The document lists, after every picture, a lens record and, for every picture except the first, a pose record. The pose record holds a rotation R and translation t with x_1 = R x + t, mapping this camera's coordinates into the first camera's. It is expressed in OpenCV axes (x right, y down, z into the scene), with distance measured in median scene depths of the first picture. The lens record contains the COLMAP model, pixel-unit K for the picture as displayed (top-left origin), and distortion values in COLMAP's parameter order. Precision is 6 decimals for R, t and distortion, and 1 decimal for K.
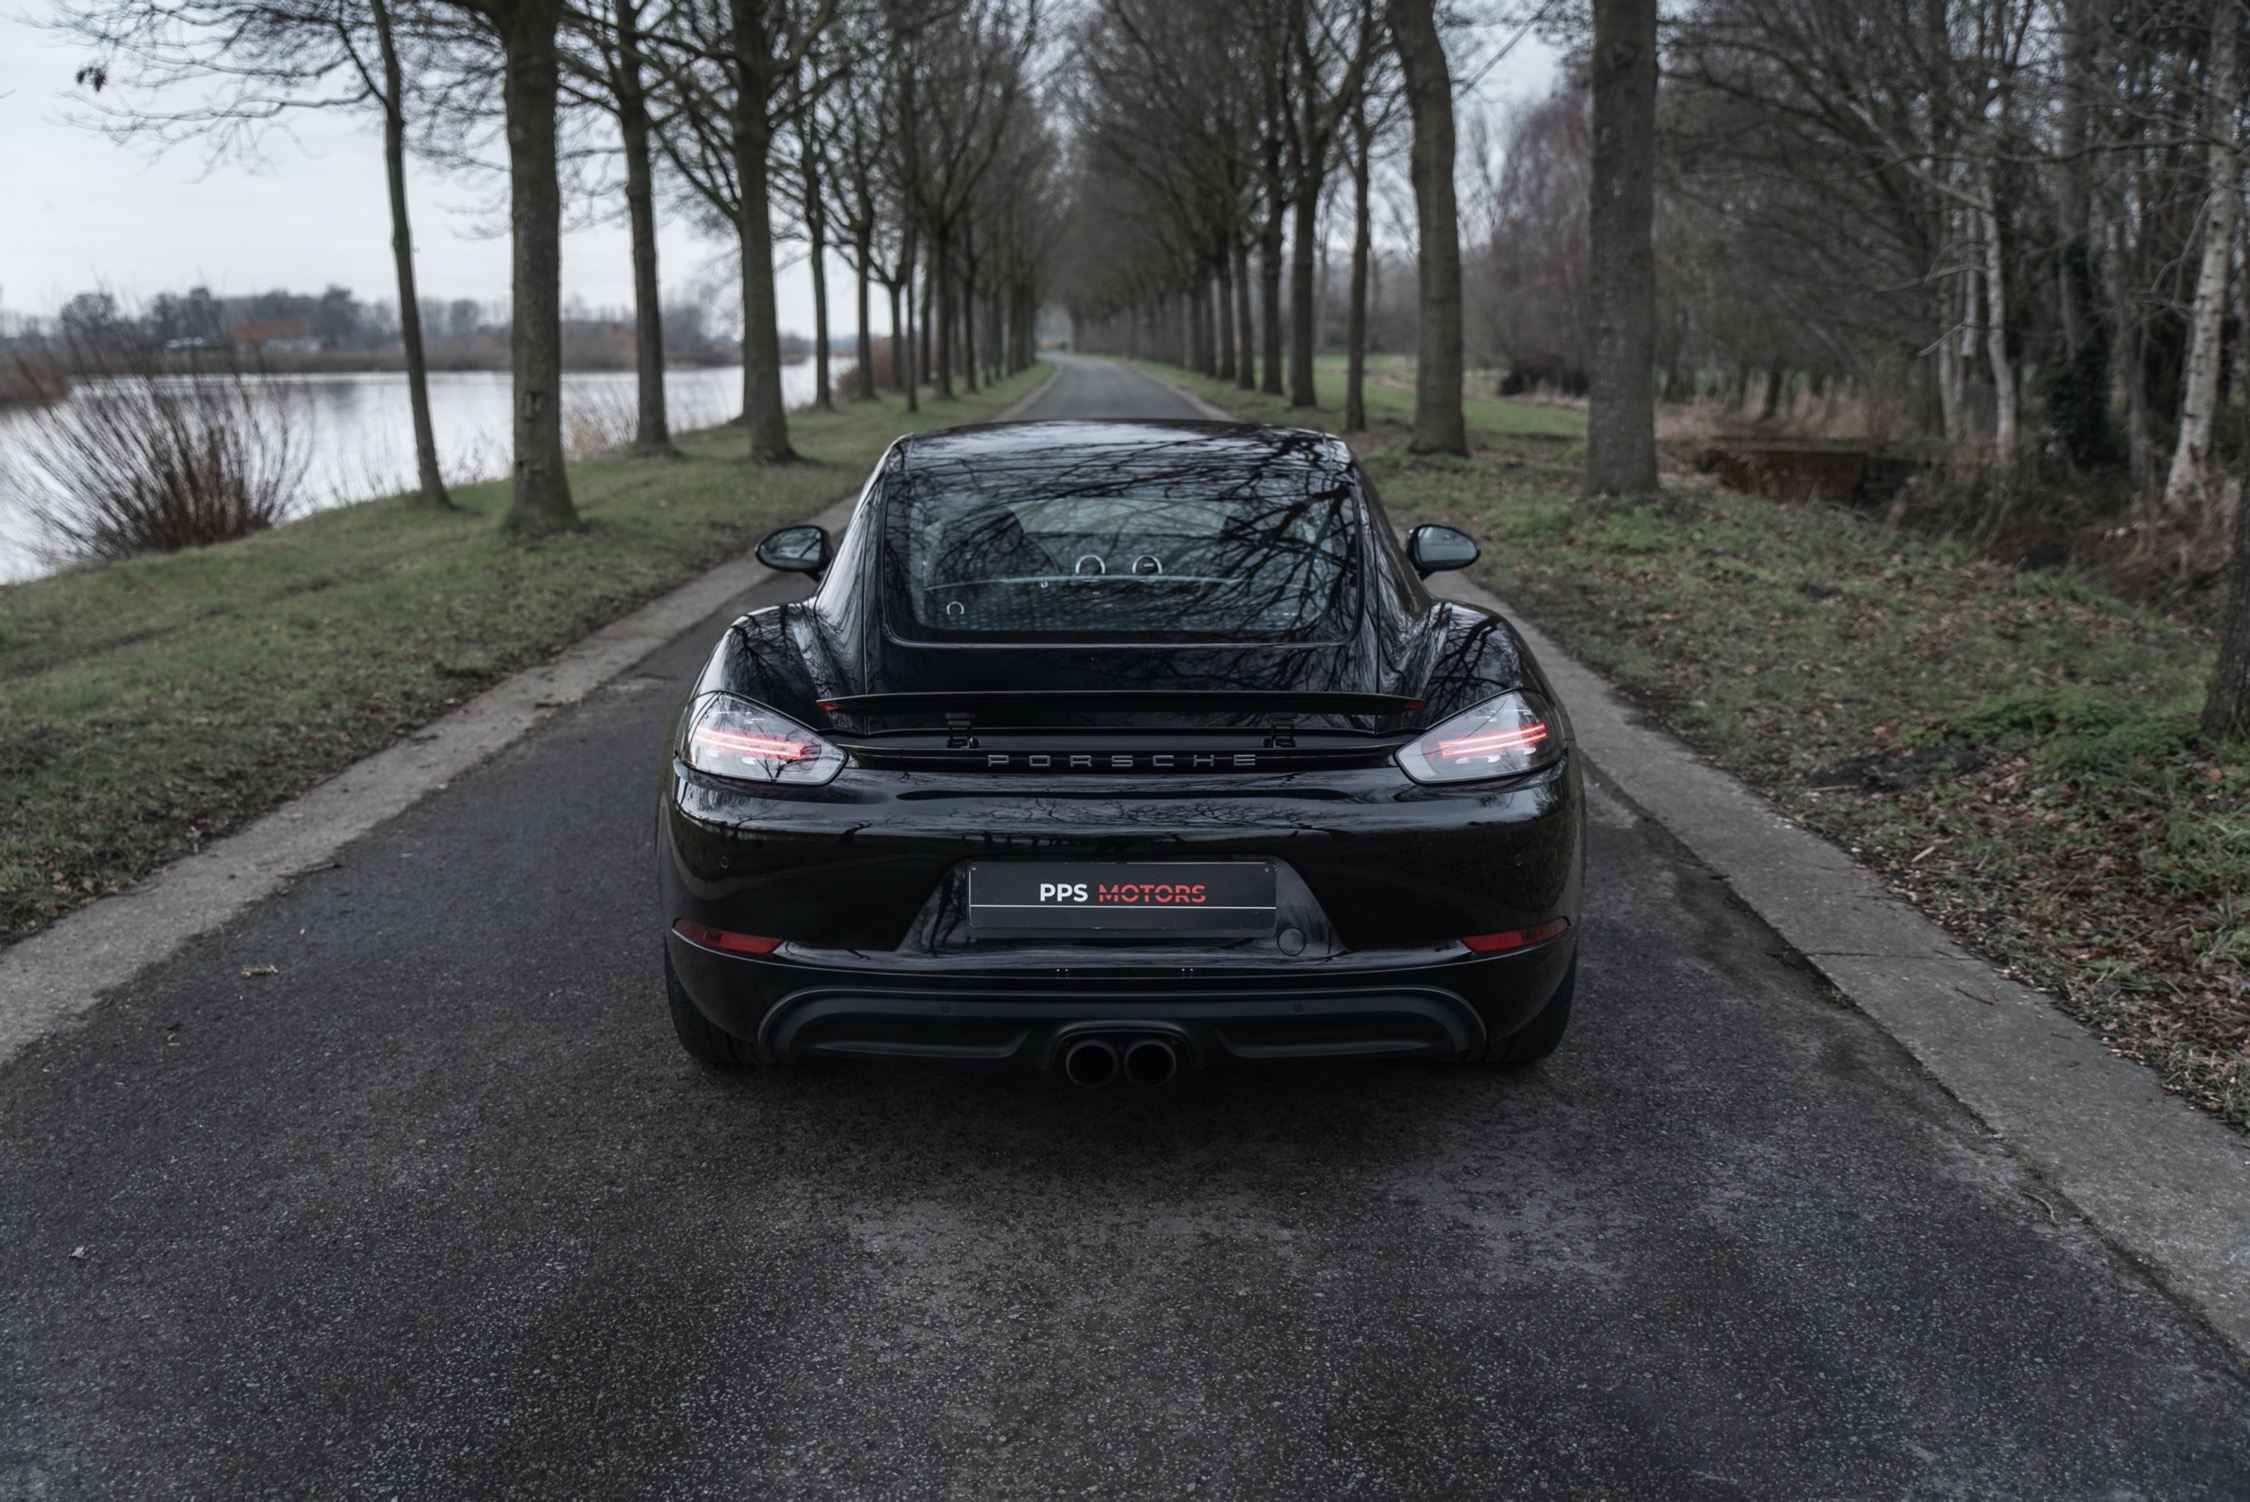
lens RADIAL K [[2268.3, 0, 1124.5], [0, 2268.3, 735.6], [0, 0, 1]] dist [0.000027, 0.000000]
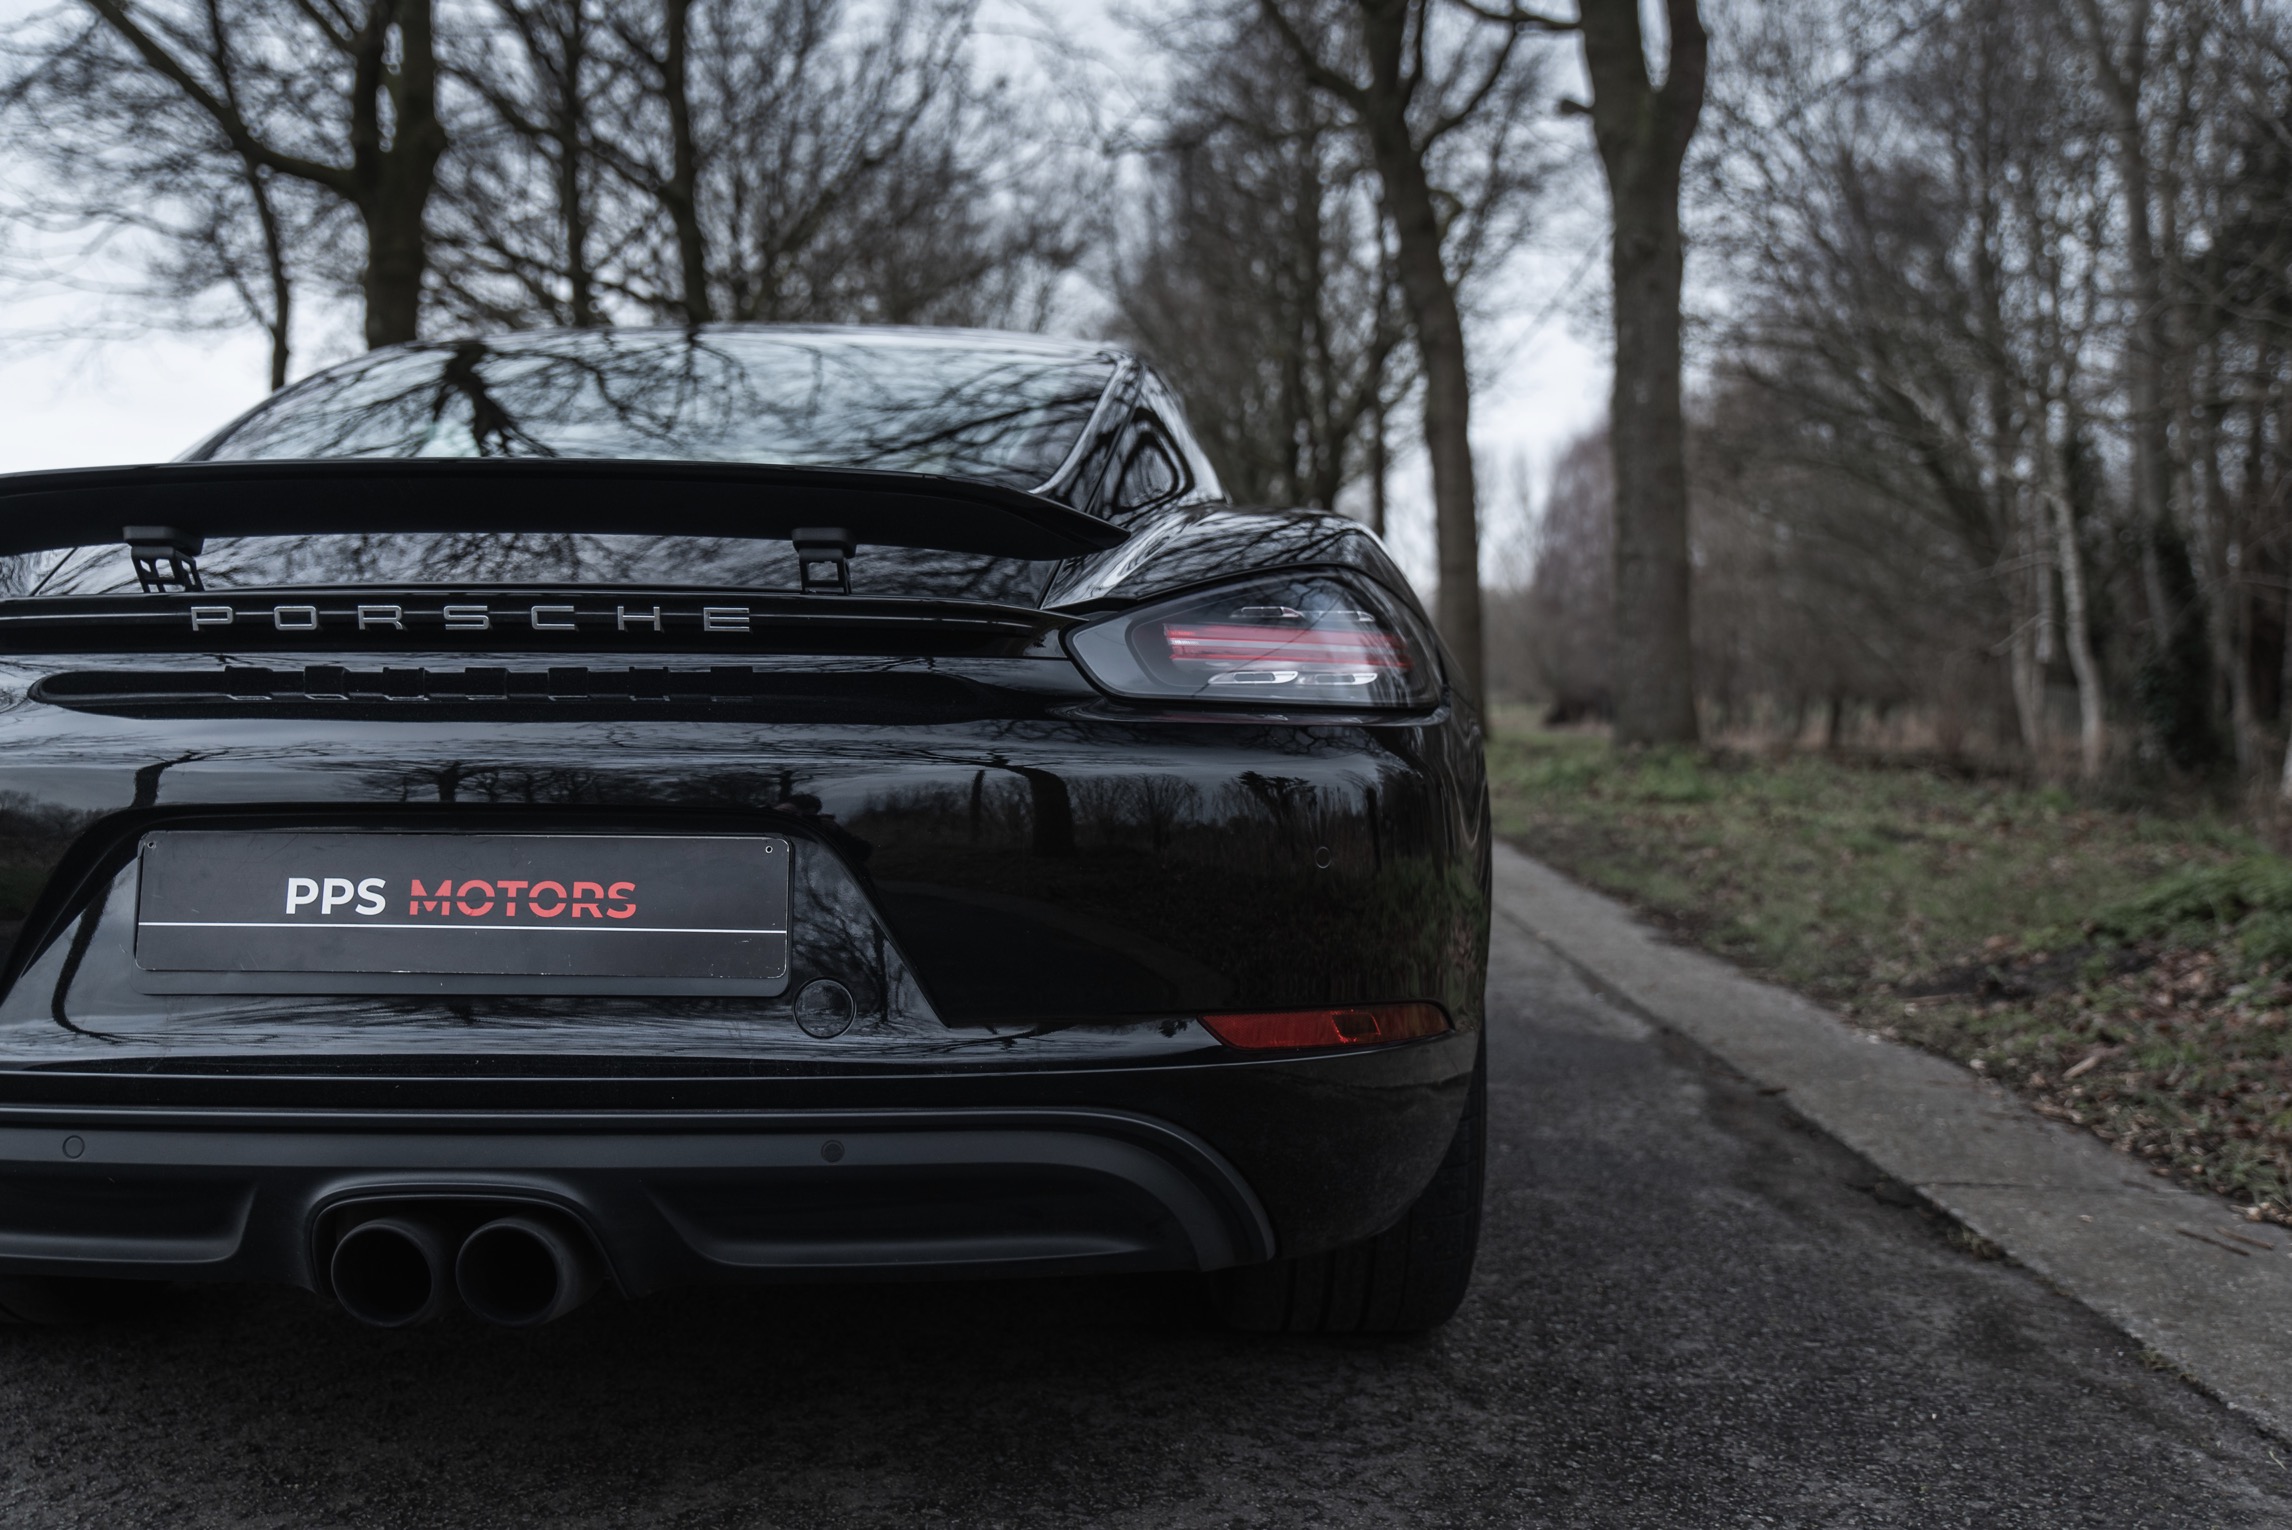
lens RADIAL K [[2310.7, 0, 1145.2], [0, 2310.7, 750.7], [0, 0, 1]] dist [0.000027, 0.000000]
pose [[0.999886, 0.003231, -0.014745, 0.082906], [-0.005499, 0.987667, -0.156475, 0.063624], [0.014058, 0.156538, 0.987572, 0.294803]]
